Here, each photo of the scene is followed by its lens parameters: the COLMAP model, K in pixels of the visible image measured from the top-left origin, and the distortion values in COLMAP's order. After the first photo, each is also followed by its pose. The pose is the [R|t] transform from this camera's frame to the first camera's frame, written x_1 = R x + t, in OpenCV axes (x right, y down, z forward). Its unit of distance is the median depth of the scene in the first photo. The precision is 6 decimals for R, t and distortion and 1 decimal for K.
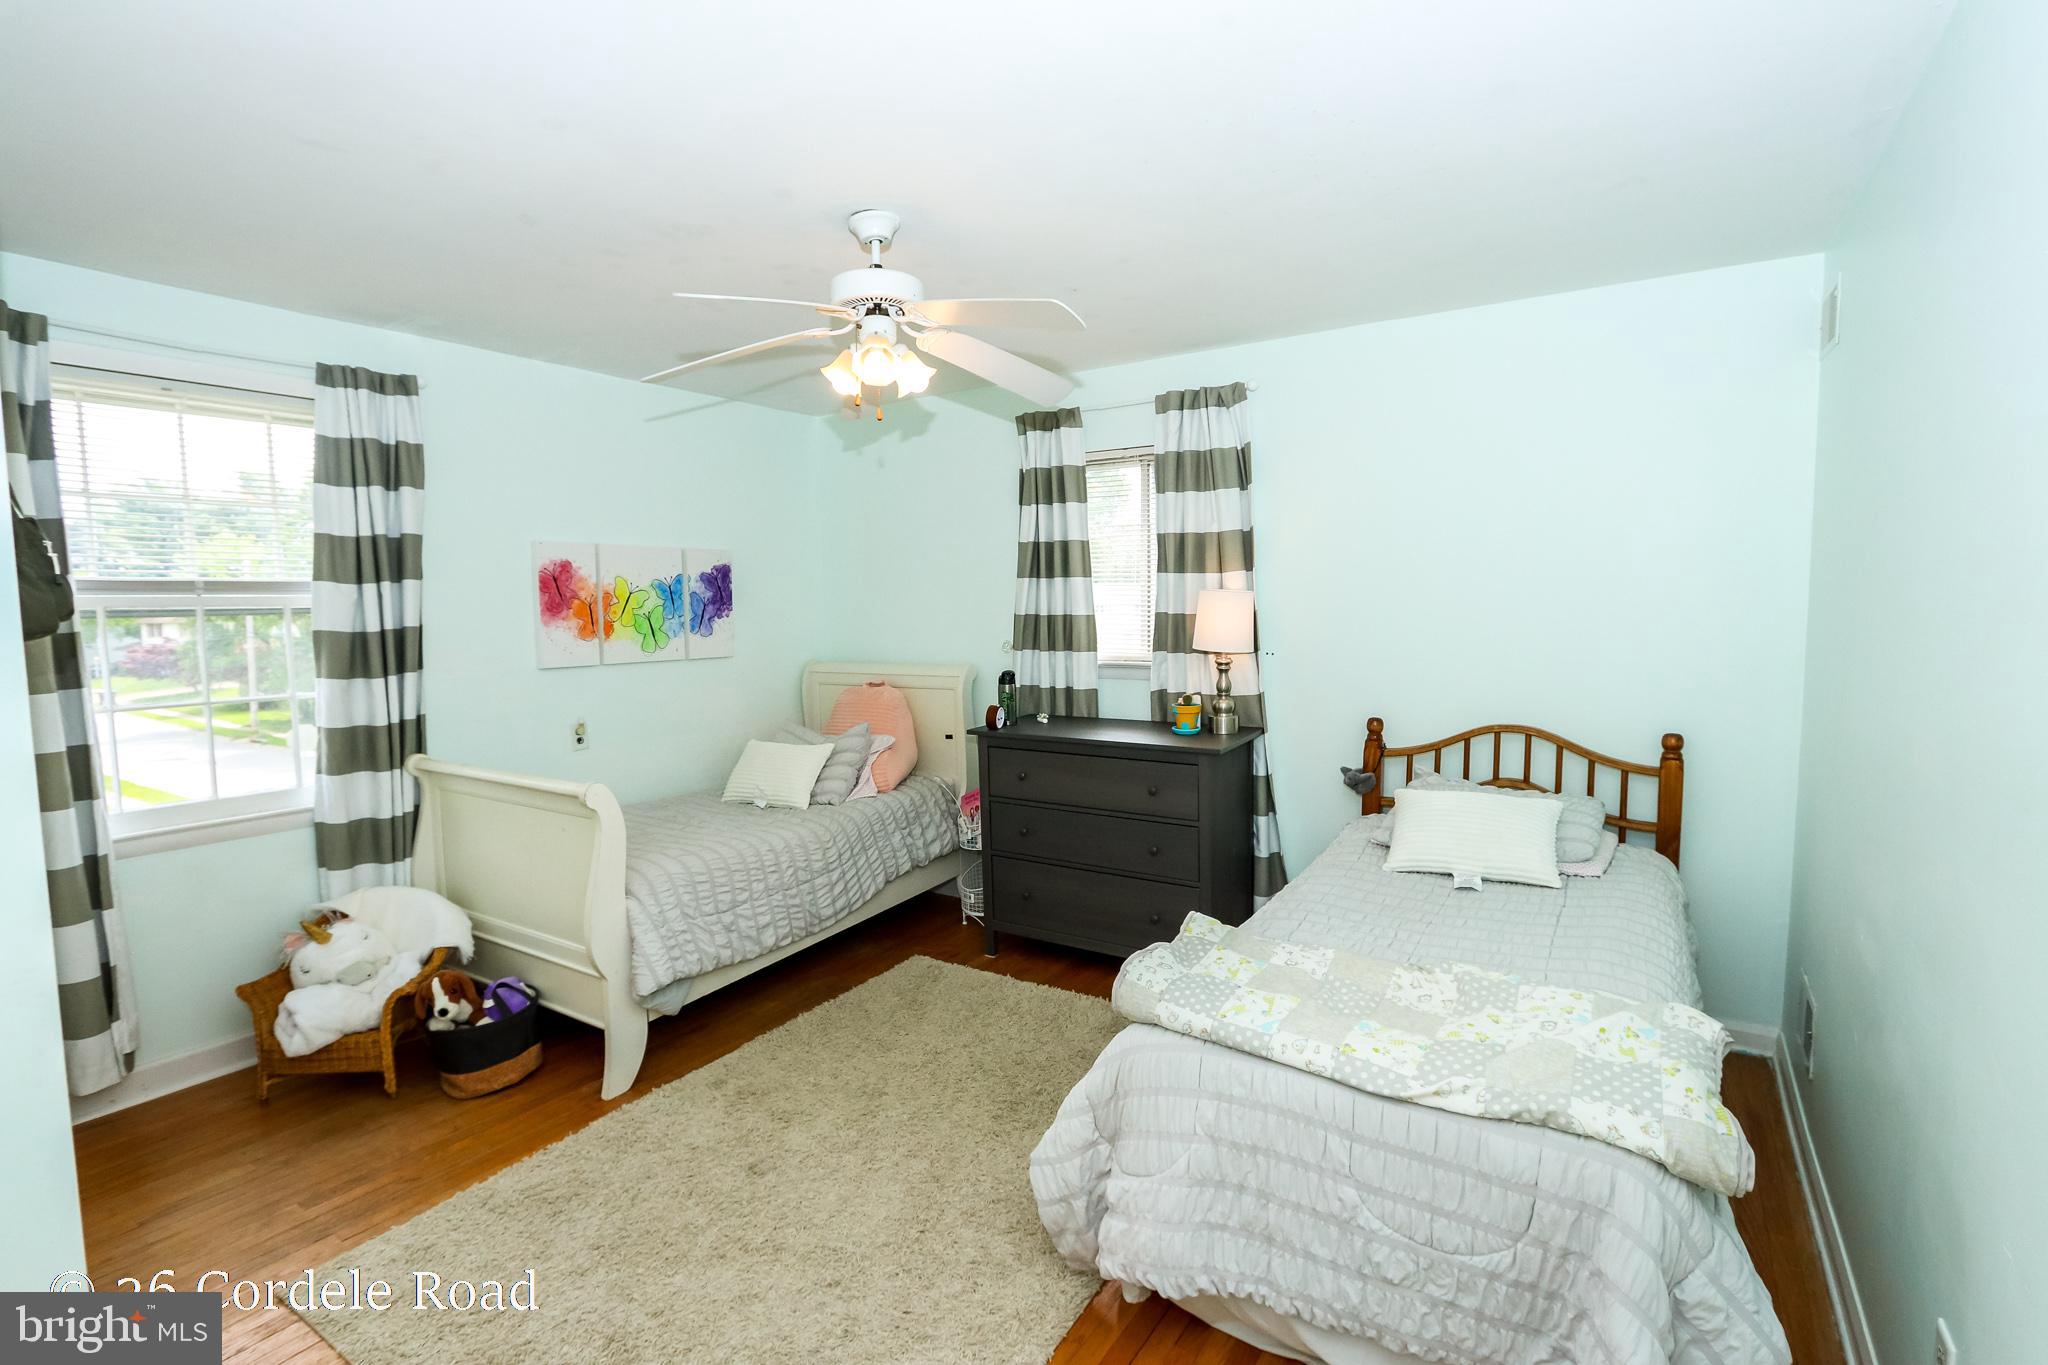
lens RADIAL K [[951.8, 0, 1023.3], [0, 951.8, 679.3], [0, 0, 1]] dist [-0.015803, 0.000964]
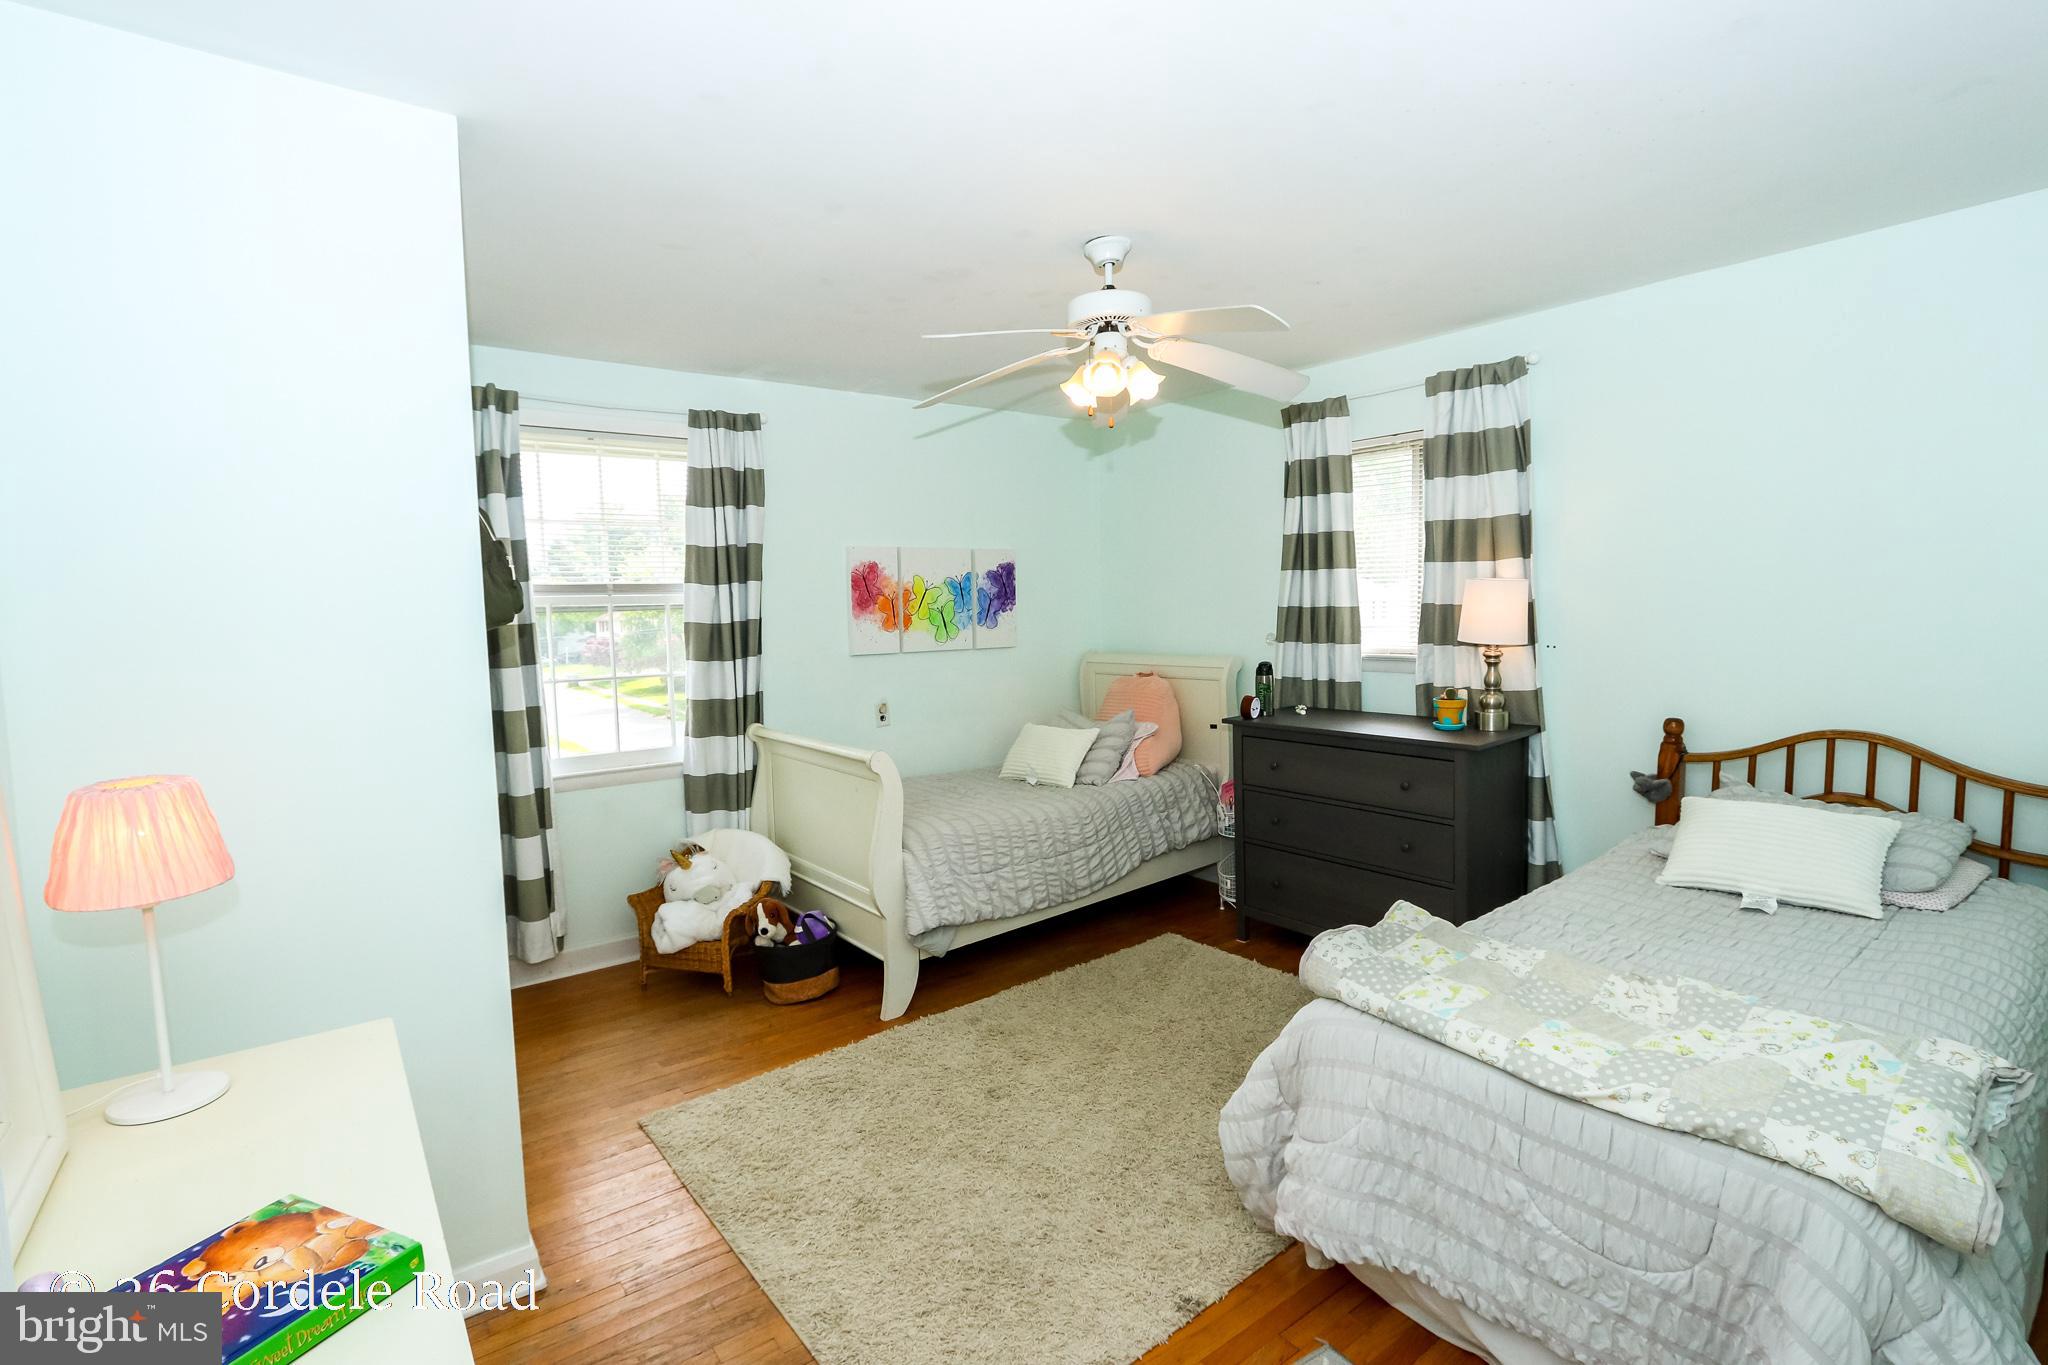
lens RADIAL K [[961.4, 0, 1024.0], [0, 961.4, 682.5], [0, 0, 1]] dist [-0.024189, 0.010585]
pose [[0.943406, 0.018497, -0.331123, 0.108106], [-0.016315, 0.999823, 0.009368, 0.009847], [0.331238, -0.003436, 0.943541, -0.063801]]
